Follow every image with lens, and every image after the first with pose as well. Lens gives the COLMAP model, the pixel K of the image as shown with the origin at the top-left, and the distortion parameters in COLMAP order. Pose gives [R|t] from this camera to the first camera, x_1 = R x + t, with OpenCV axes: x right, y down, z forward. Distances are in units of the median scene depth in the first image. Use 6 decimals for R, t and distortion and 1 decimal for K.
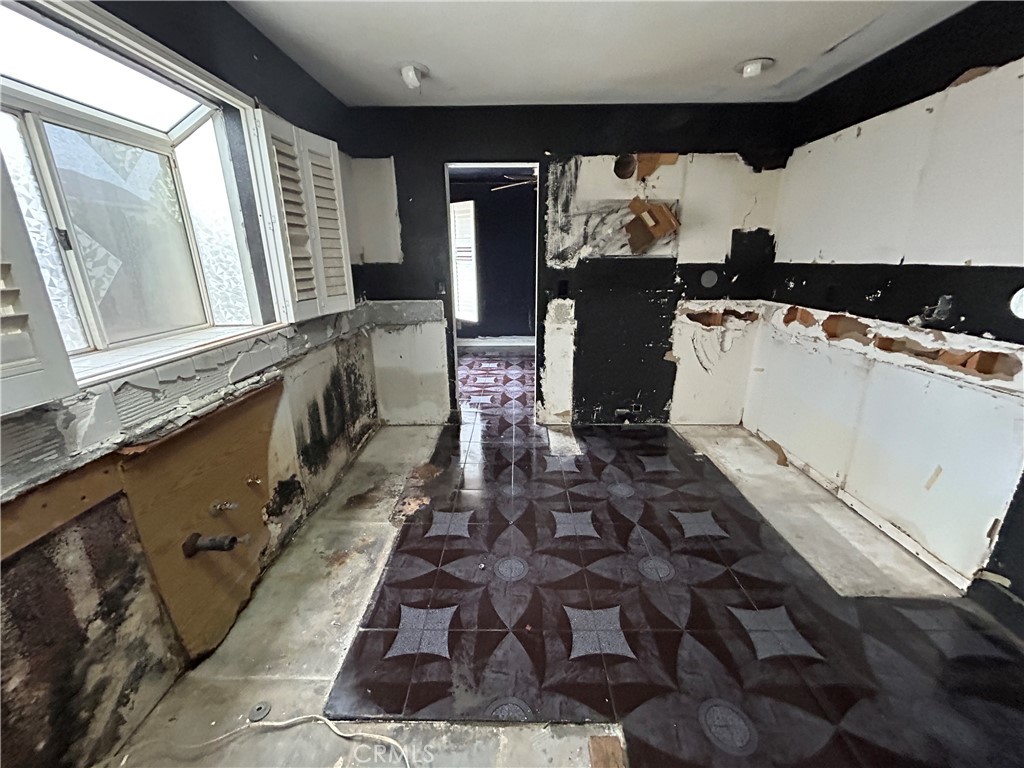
lens RADIAL K [[415.0, 0, 510.8], [0, 415.0, 382.1], [0, 0, 1]] dist [0.000700, 0.000308]
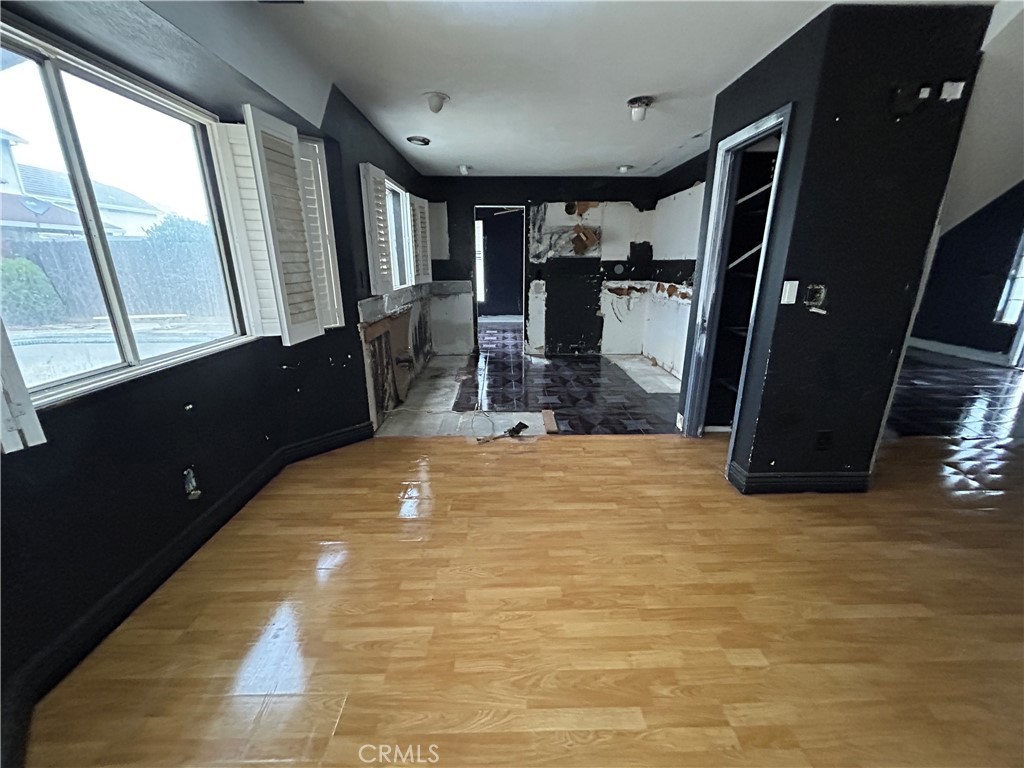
lens RADIAL K [[408.0, 0, 510.6], [0, 408.0, 379.1], [0, 0, 1]] dist [-0.001092, 0.000467]
pose [[0.999547, -0.005404, 0.029610, -0.050803], [0.005748, 0.999917, -0.011563, 0.251605], [-0.029545, 0.011728, 0.999495, -0.766361]]
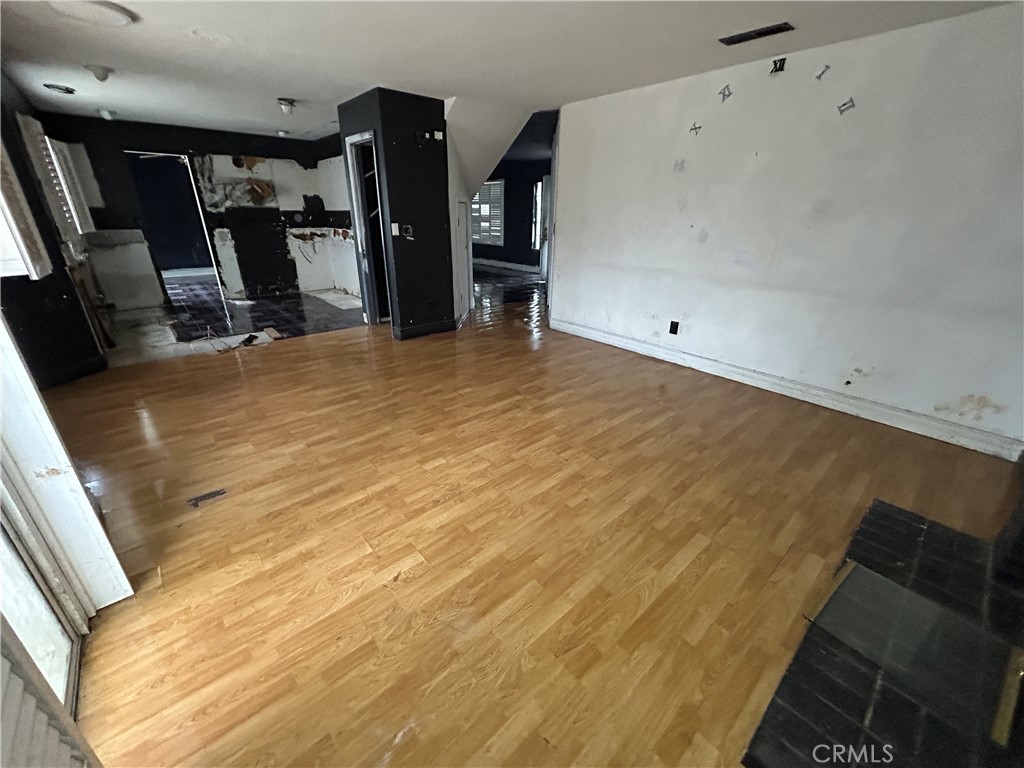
lens RADIAL K [[408.0, 0, 510.6], [0, 408.0, 379.1], [0, 0, 1]] dist [-0.001092, 0.000467]
pose [[0.740564, -0.243653, 0.626257, -0.247396], [0.181092, 0.969834, 0.163180, 0.429530], [-0.647125, -0.007436, 0.762348, -1.376725]]
